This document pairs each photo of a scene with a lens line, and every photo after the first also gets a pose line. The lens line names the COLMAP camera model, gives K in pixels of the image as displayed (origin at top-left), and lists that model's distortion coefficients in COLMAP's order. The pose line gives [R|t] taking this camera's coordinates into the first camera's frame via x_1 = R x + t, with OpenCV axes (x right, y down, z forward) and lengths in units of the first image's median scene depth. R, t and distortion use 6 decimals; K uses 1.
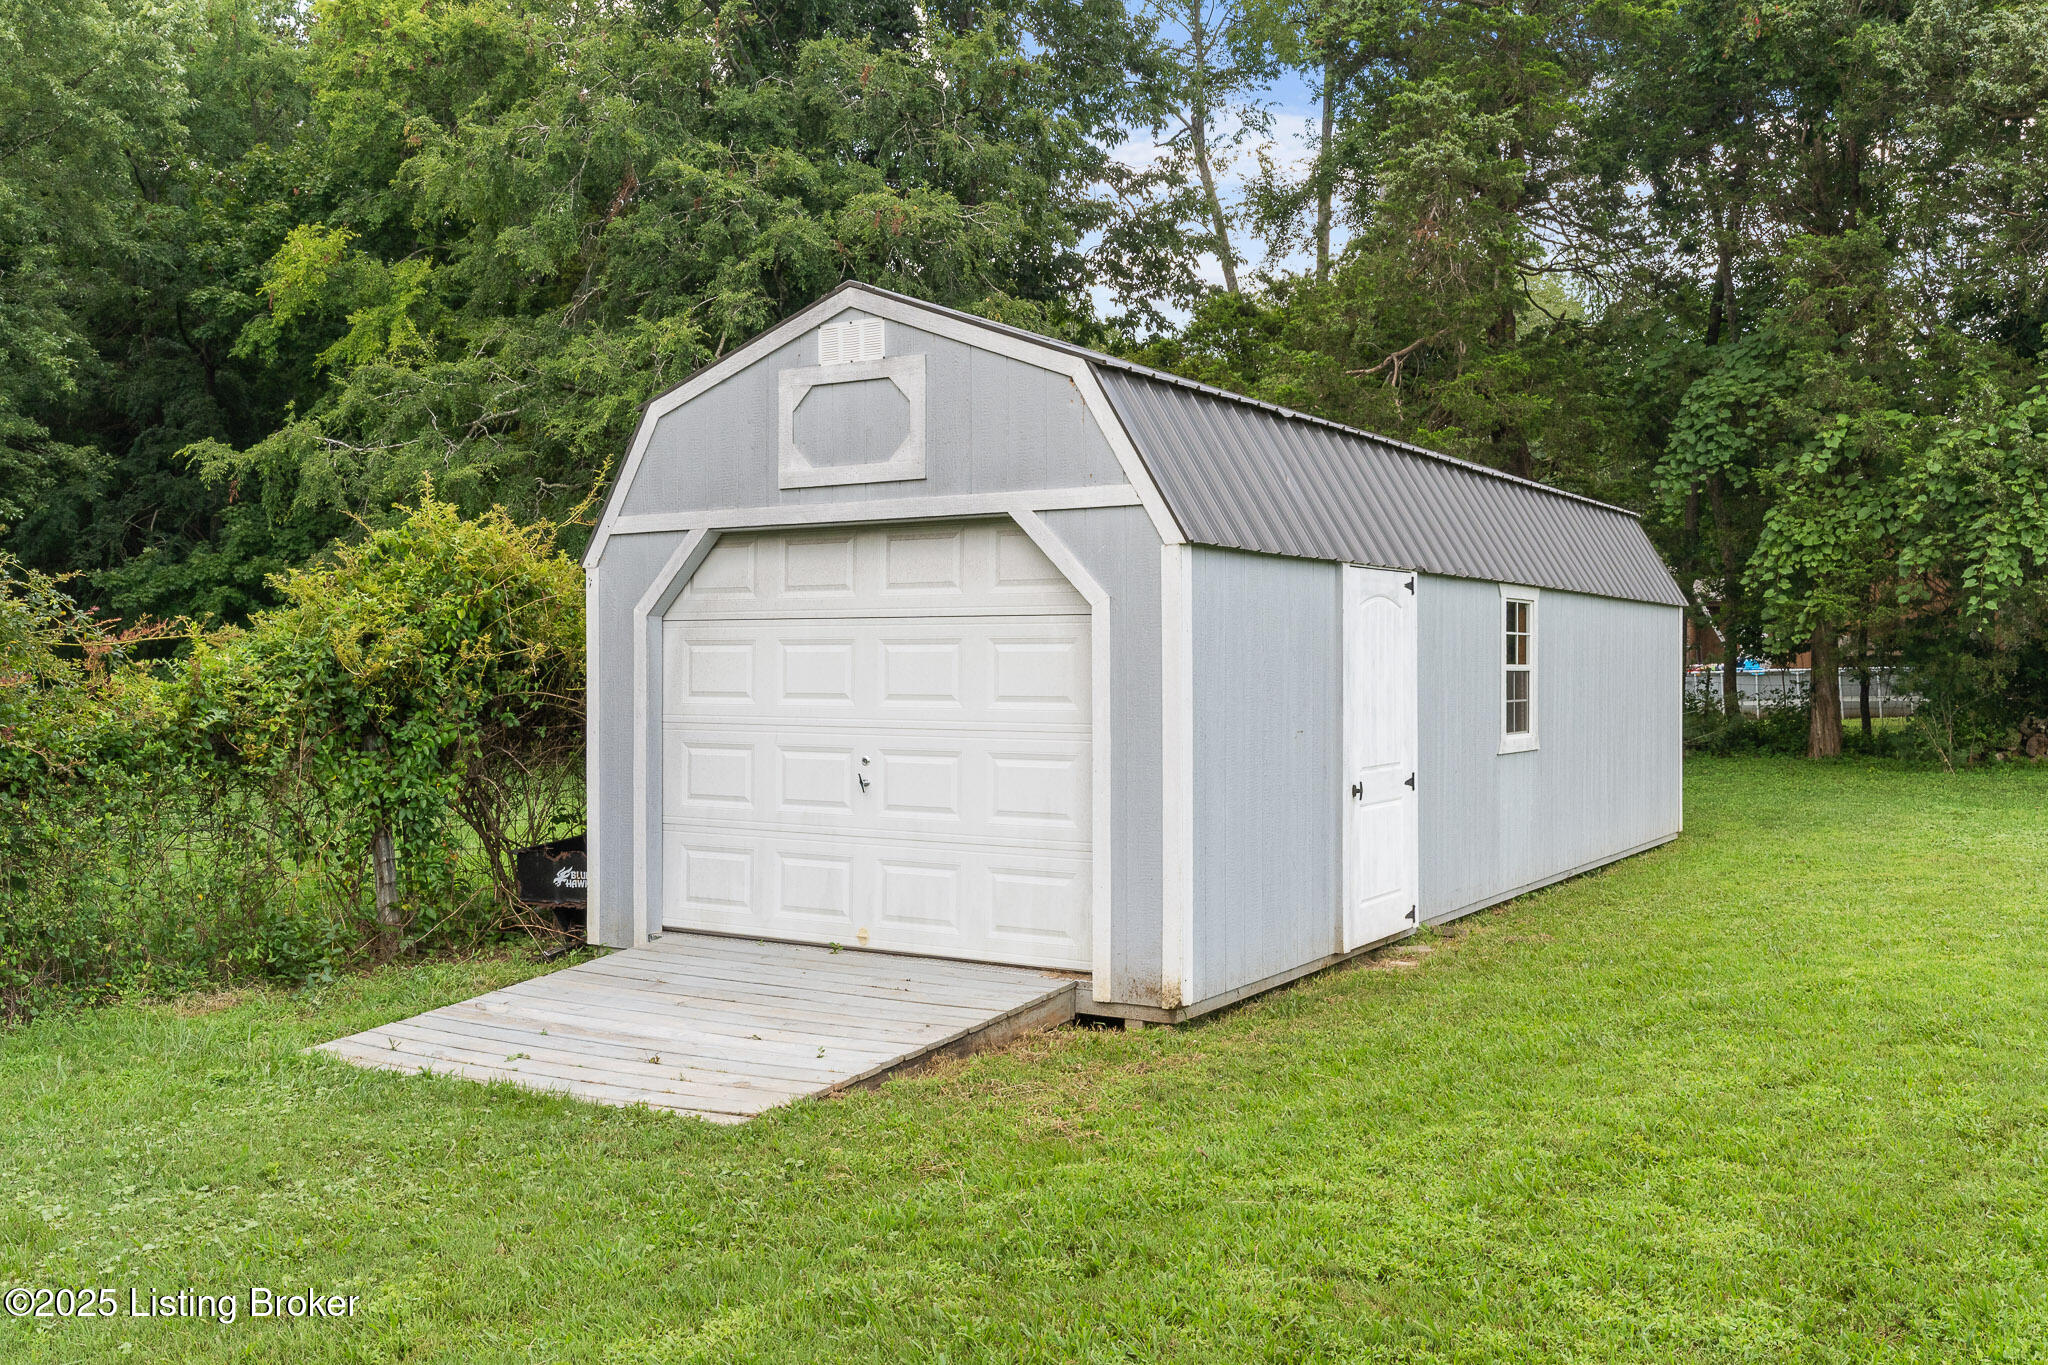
lens RADIAL K [[1756.1, 0, 1030.0], [0, 1756.1, 677.4], [0, 0, 1]] dist [0.004813, -0.007622]
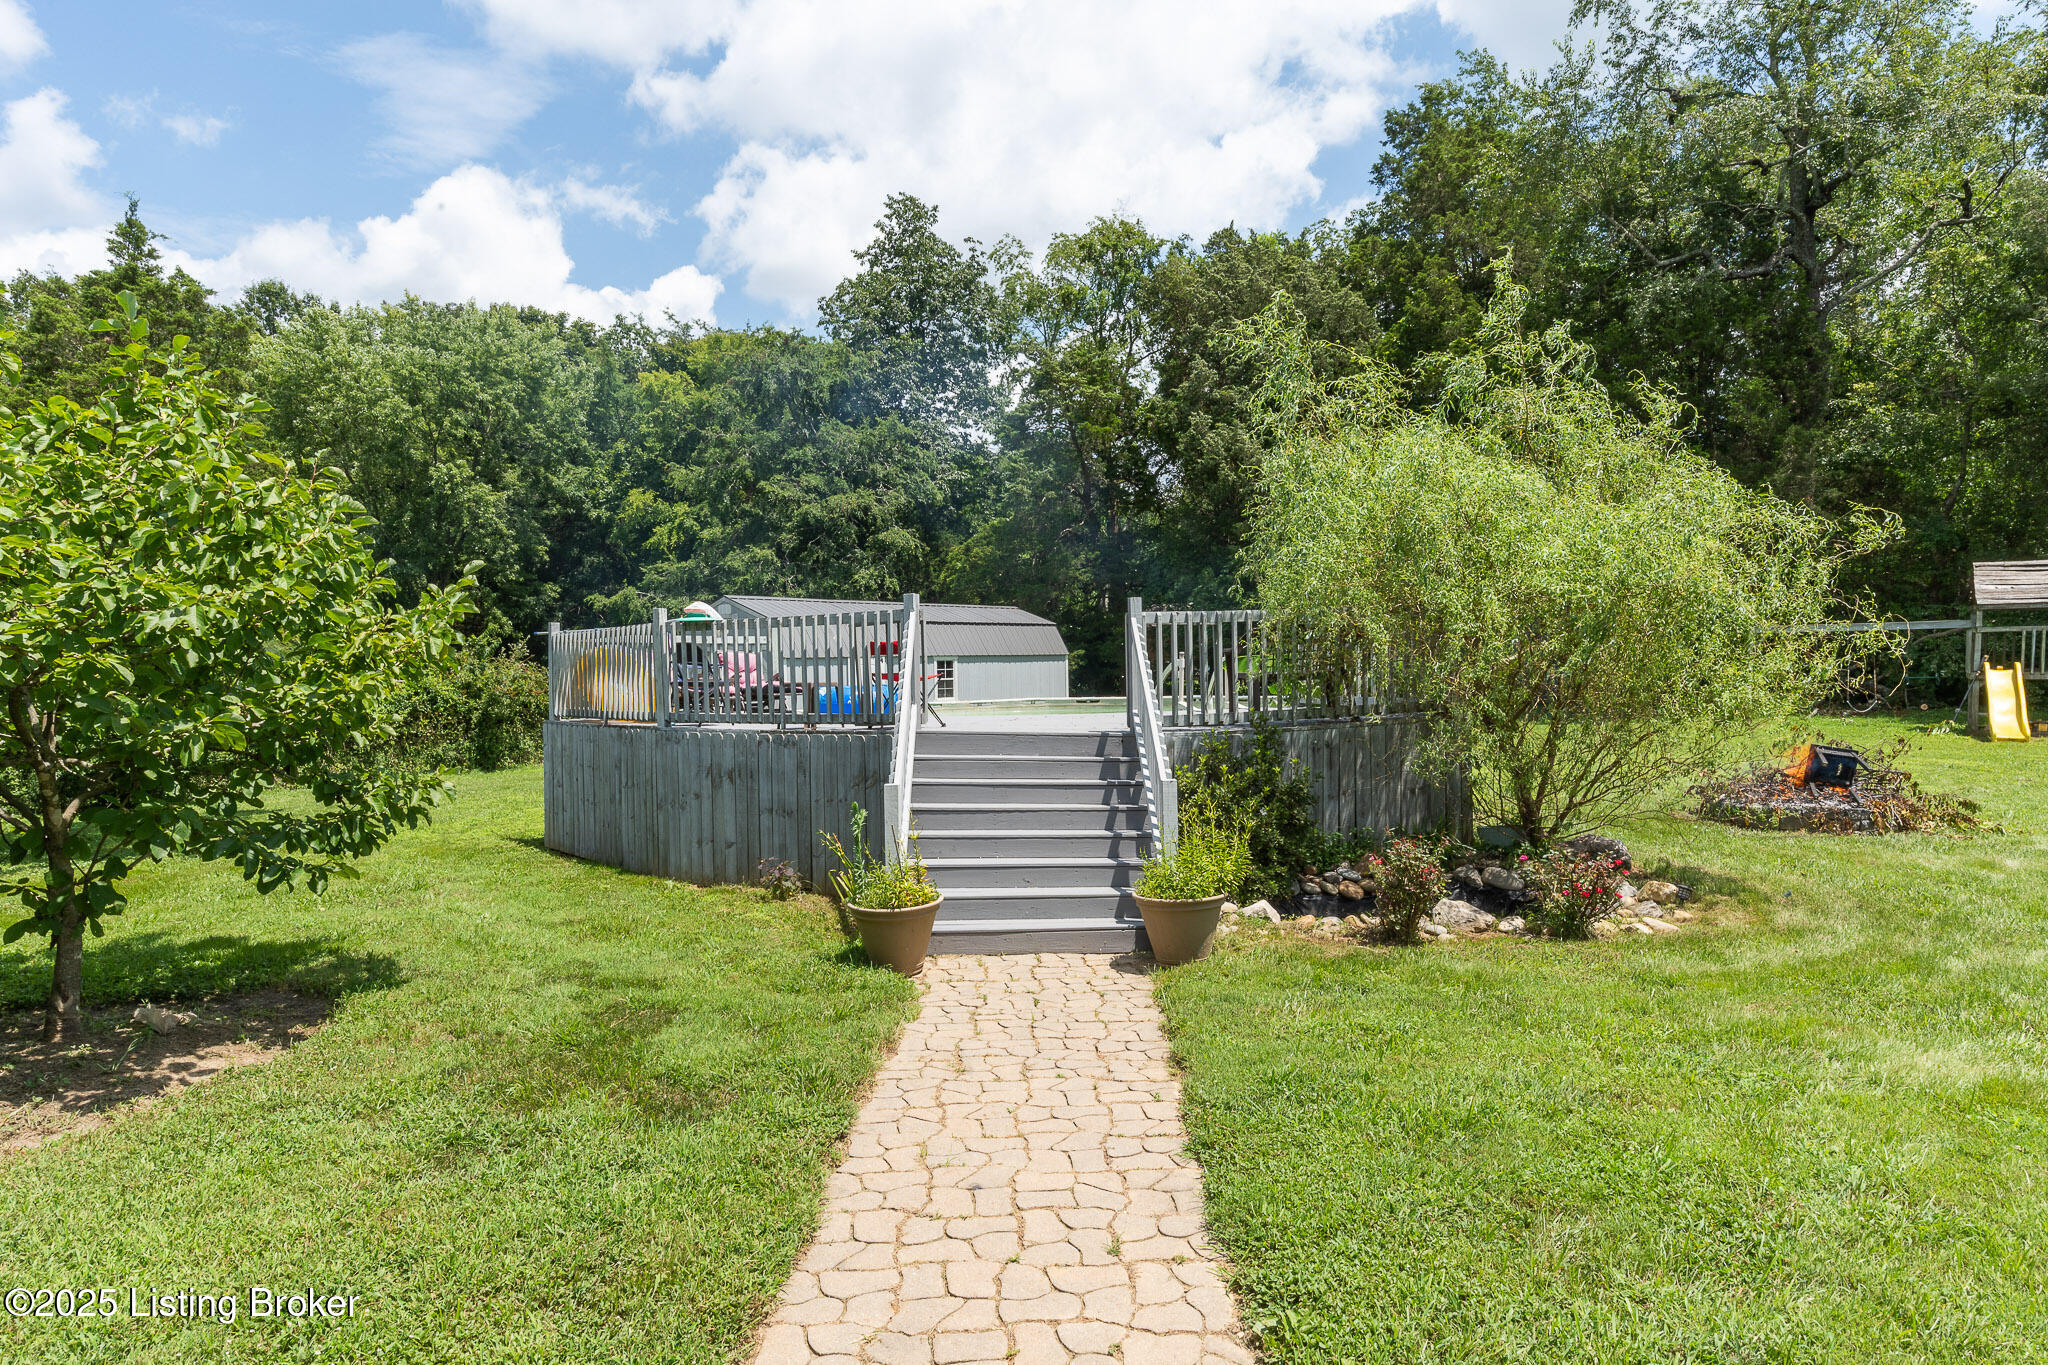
lens RADIAL K [[1222.4, 0, 1022.2], [0, 1222.4, 684.6], [0, 0, 1]] dist [0.065709, 0.004482]
pose [[0.992143, -0.015523, -0.124145, 0.374347], [0.017130, 0.999783, 0.011881, -0.010996], [0.123934, -0.013914, 0.992193, -0.716639]]
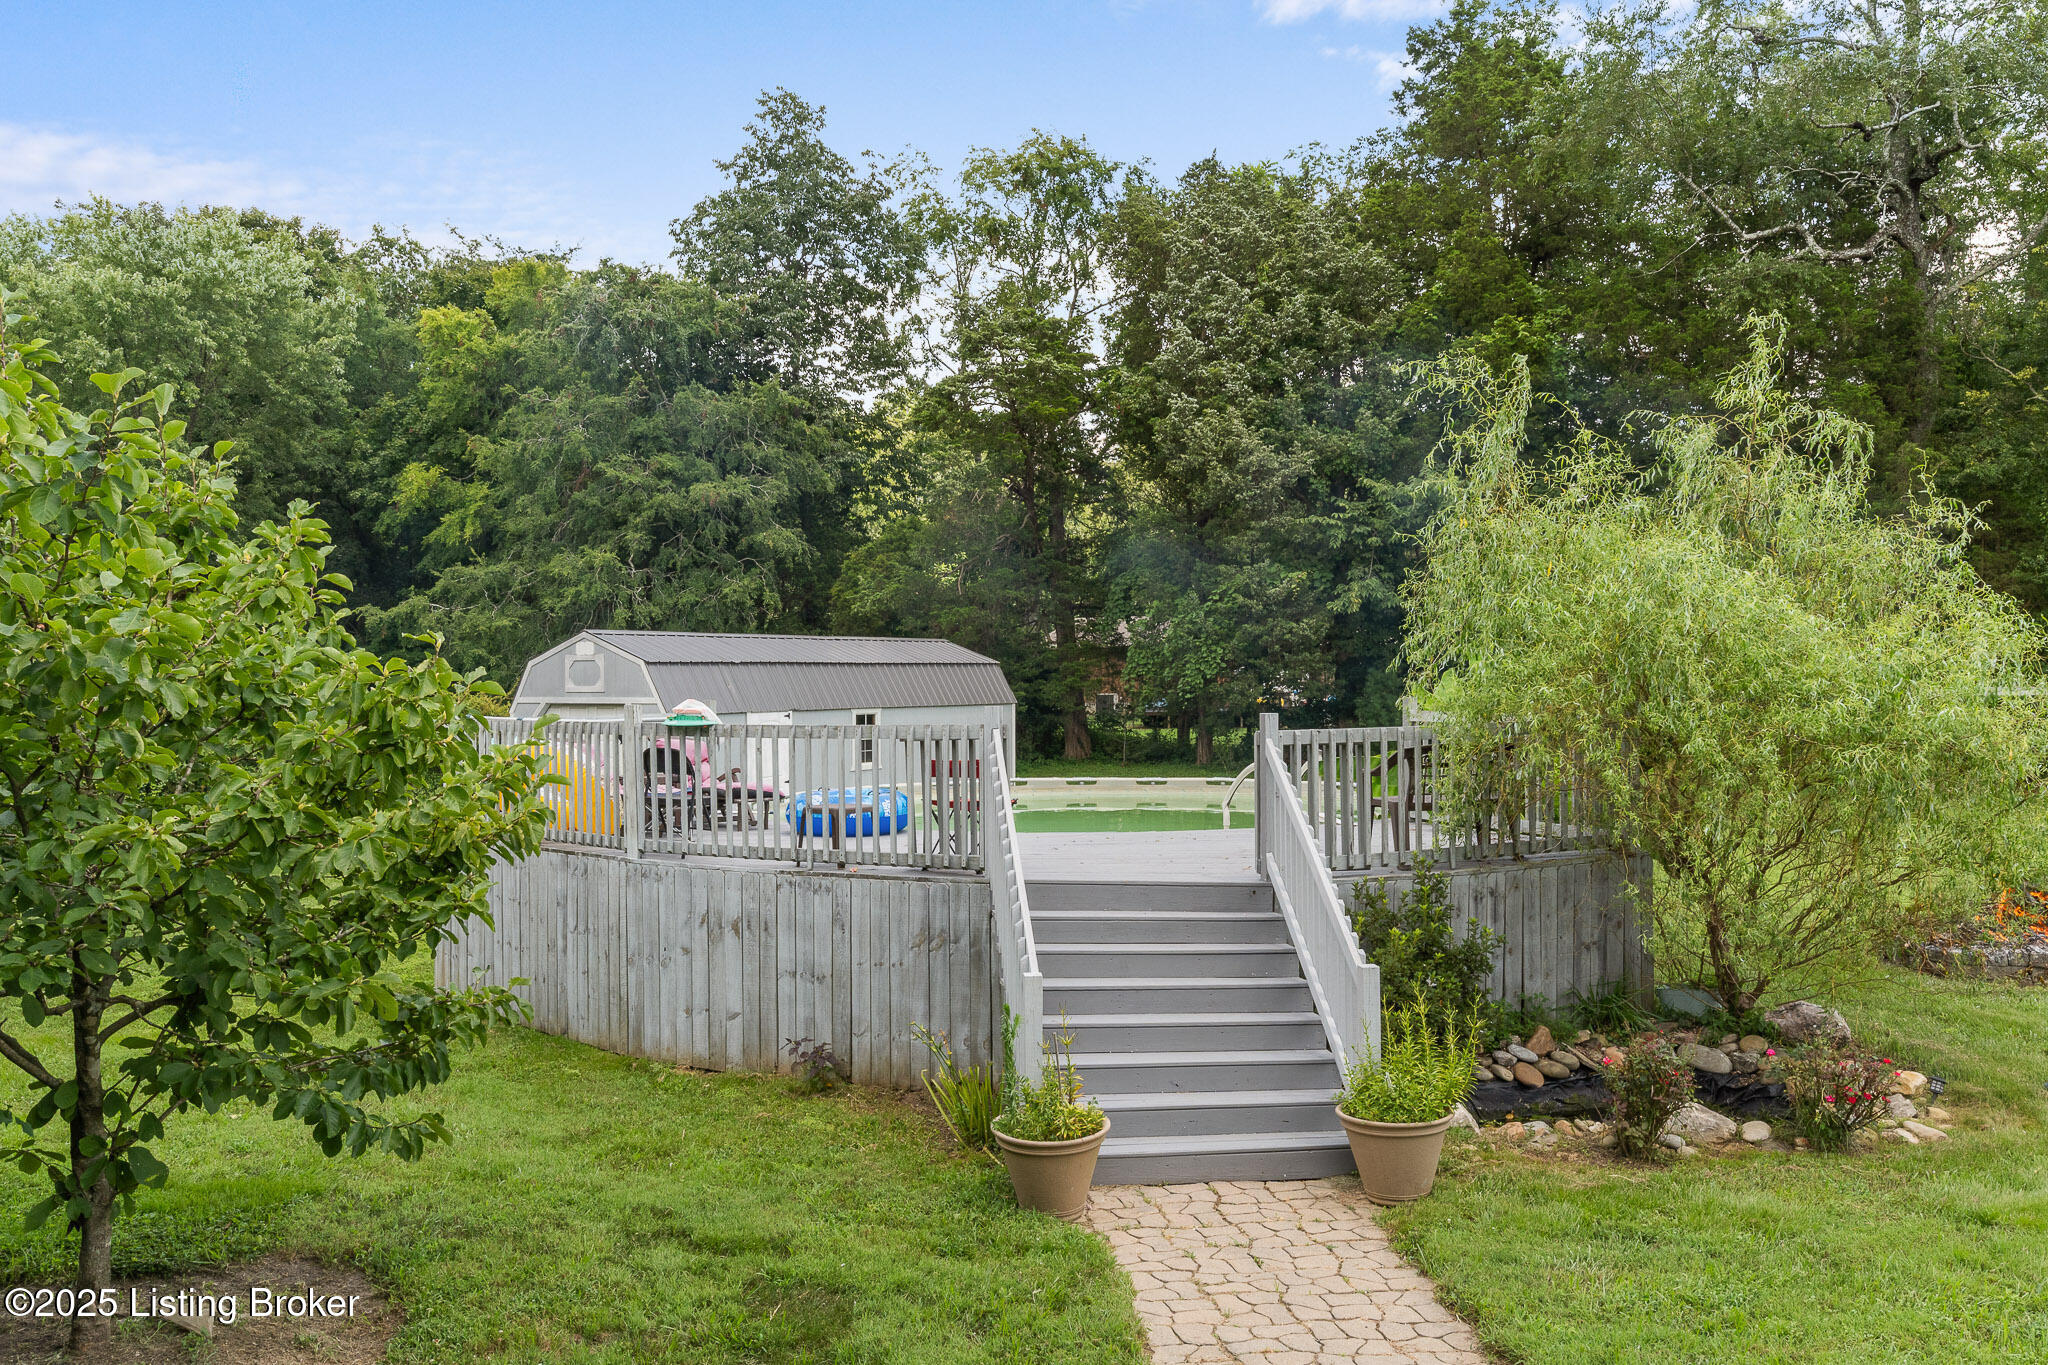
lens RADIAL K [[1596.7, 0, 1020.4], [0, 1596.7, 687.9], [0, 0, 1]] dist [0.053907, -0.015942]
pose [[0.999414, -0.009321, -0.032941, 0.303582], [0.009482, 0.999944, 0.004725, -0.046369], [0.032895, -0.005034, 0.999446, -0.740629]]
